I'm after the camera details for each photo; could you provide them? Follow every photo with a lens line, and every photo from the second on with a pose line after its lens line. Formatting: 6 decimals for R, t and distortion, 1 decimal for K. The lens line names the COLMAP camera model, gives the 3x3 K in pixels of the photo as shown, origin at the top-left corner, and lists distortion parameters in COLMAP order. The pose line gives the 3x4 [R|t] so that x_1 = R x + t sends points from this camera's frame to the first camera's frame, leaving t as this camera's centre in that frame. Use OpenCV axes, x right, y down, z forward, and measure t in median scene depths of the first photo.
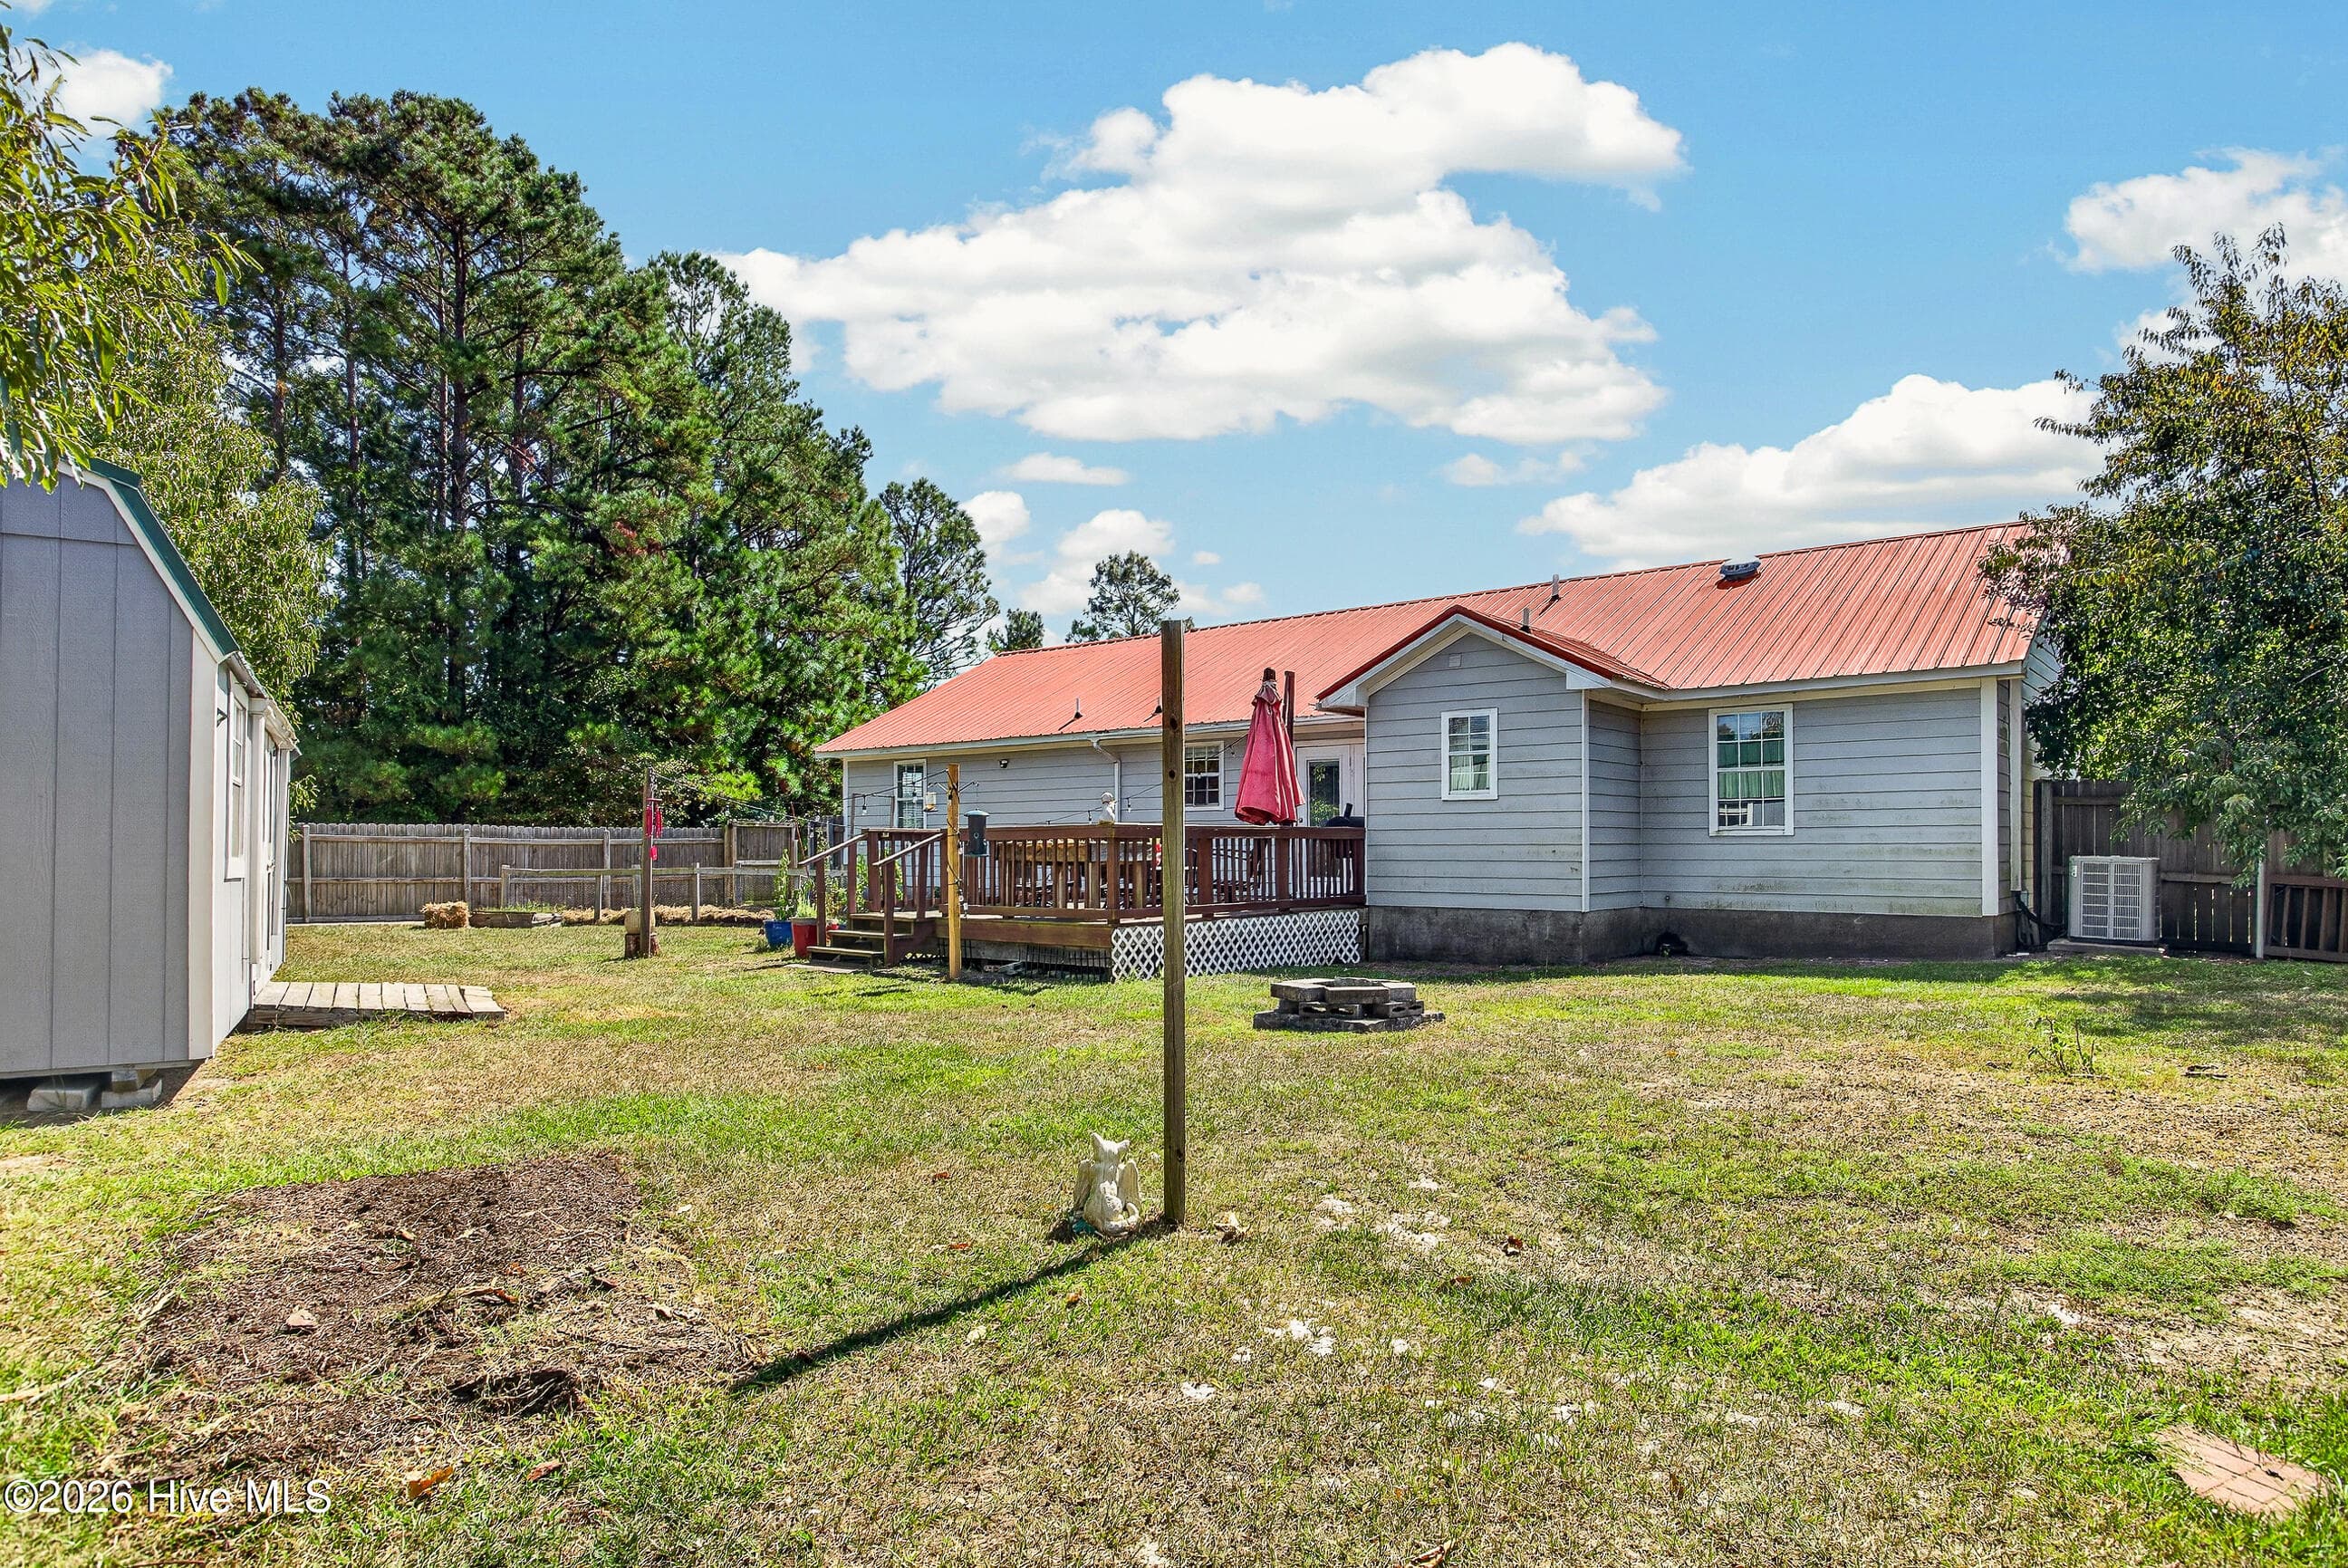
lens RADIAL K [[1330.1, 0, 1173.8], [0, 1330.1, 807.7], [0, 0, 1]] dist [-0.000548, -0.000245]
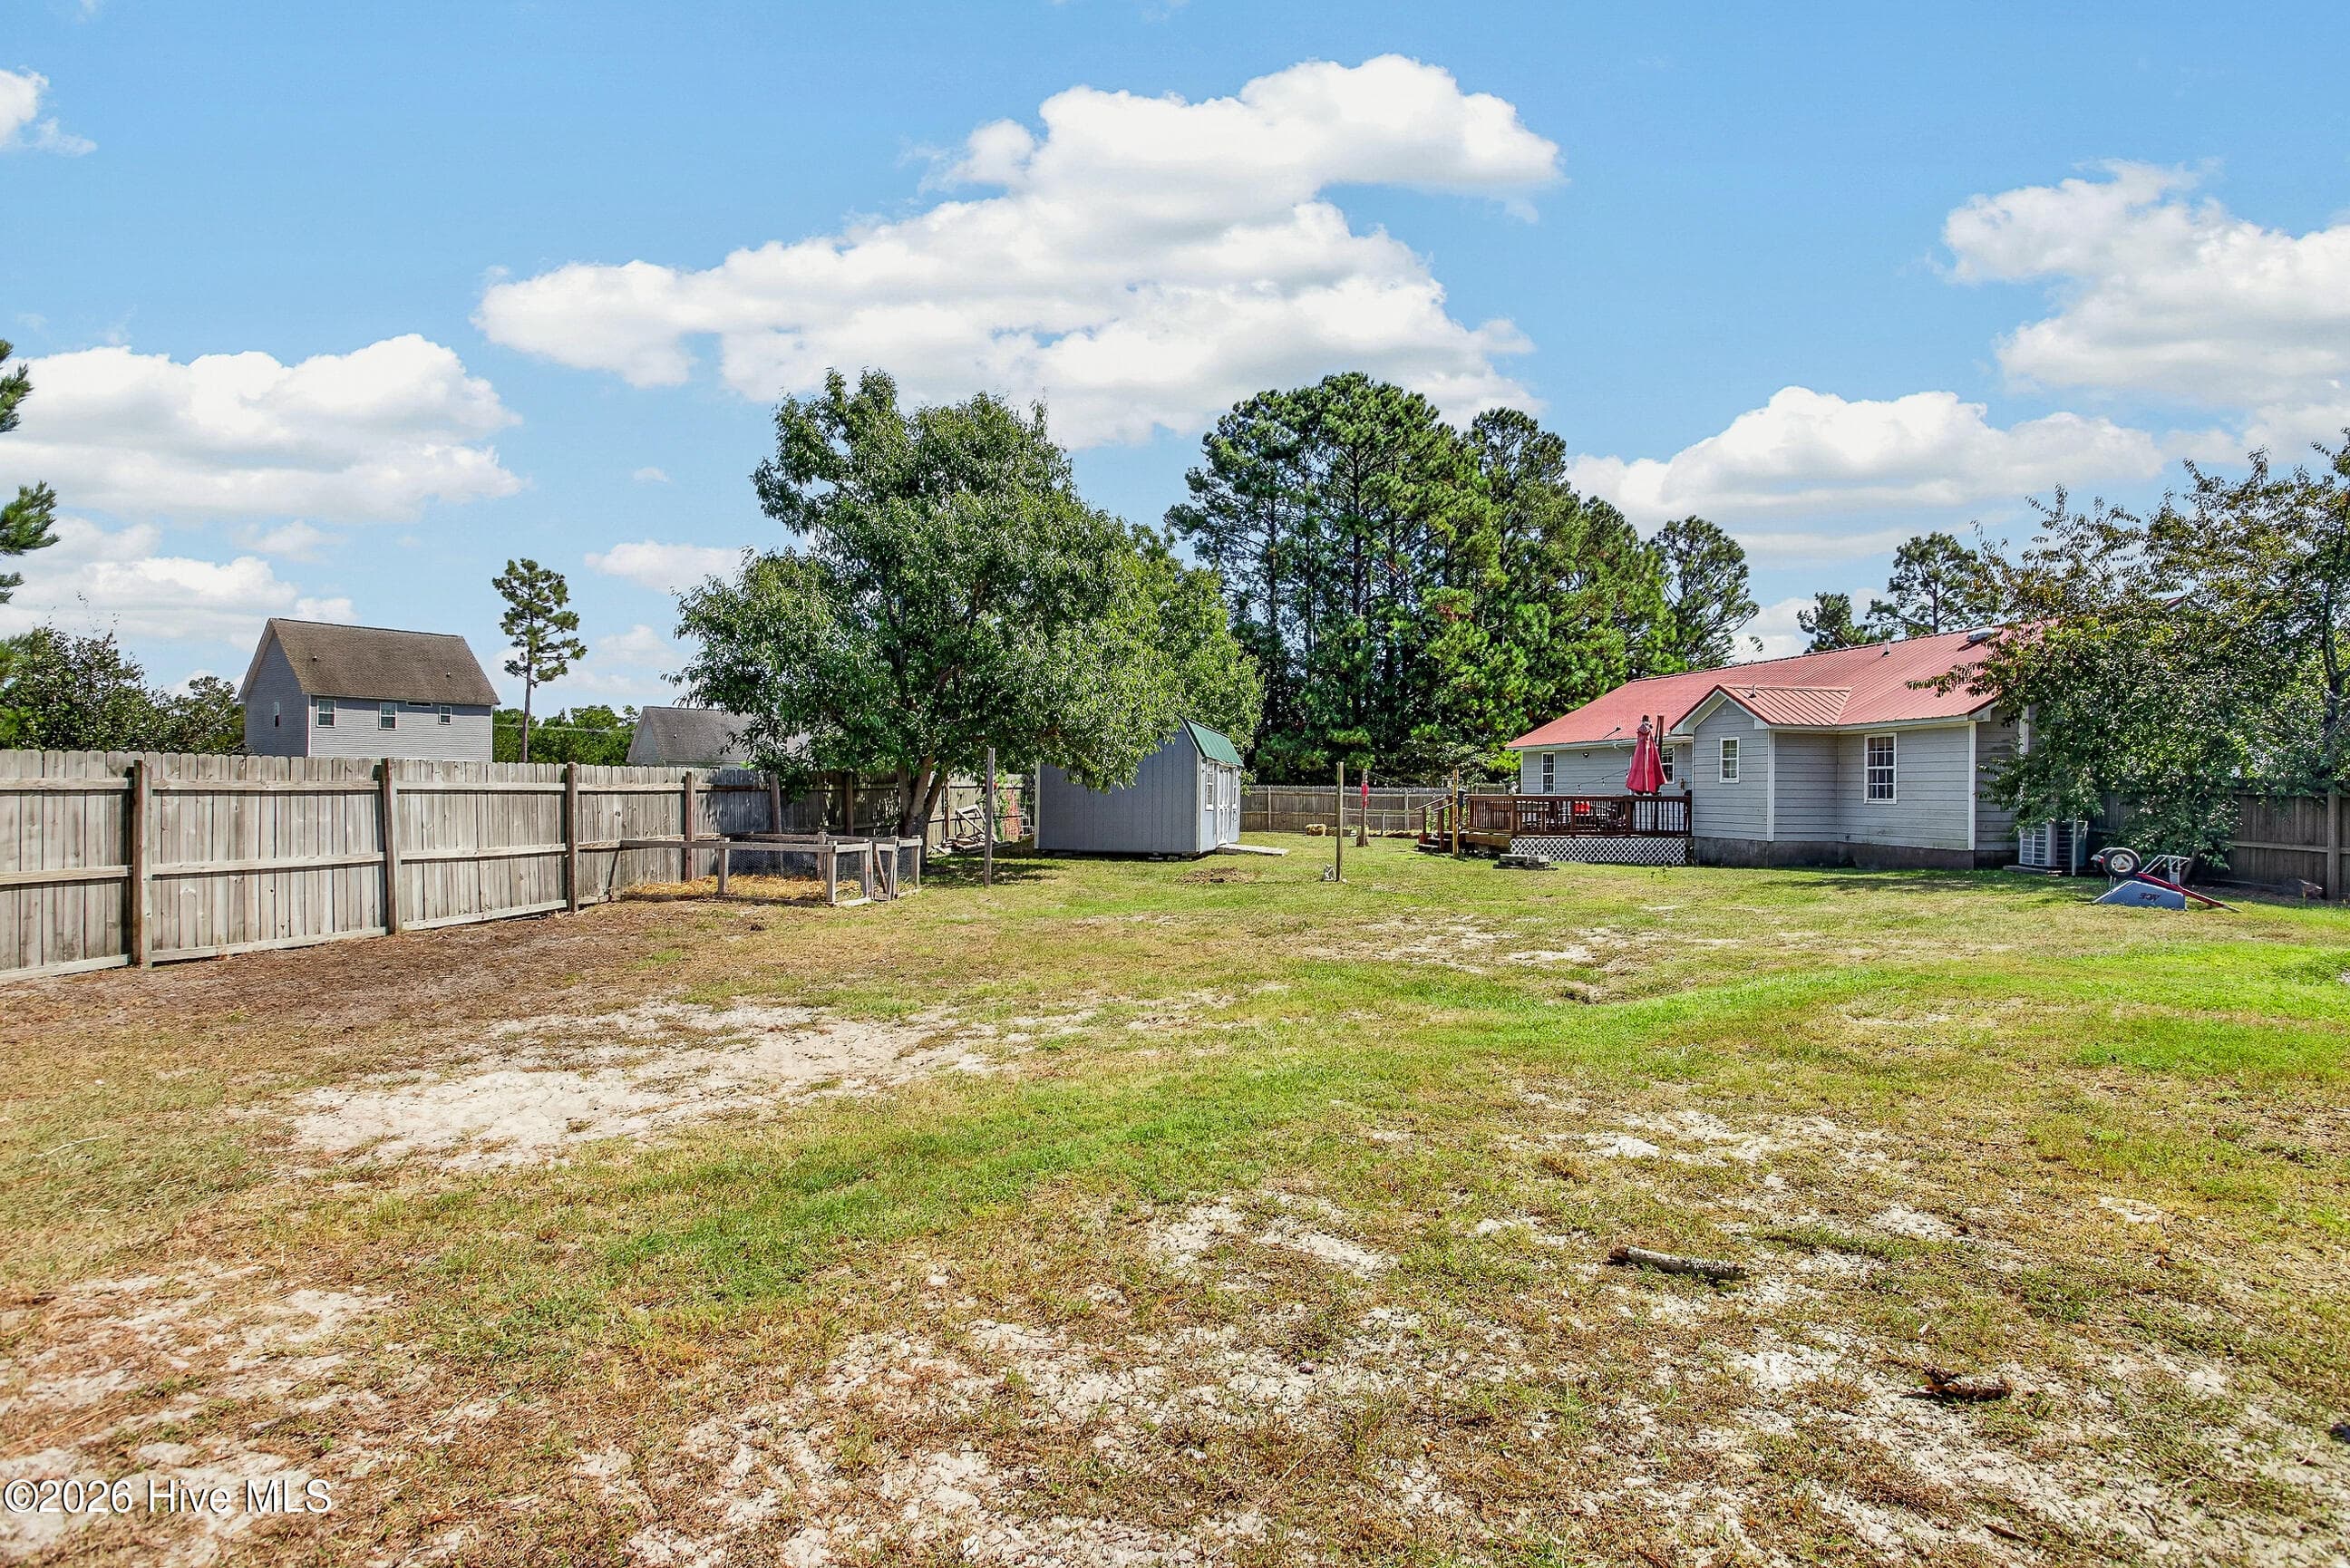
lens RADIAL K [[1084.1, 0, 1175.8], [0, 1084.1, 784.2], [0, 0, 1]] dist [0.000268, -0.000146]
pose [[0.757720, 0.005102, -0.652560, 0.232026], [0.007938, 0.999823, 0.017035, -0.013628], [0.652532, -0.018088, 0.757546, -0.263947]]
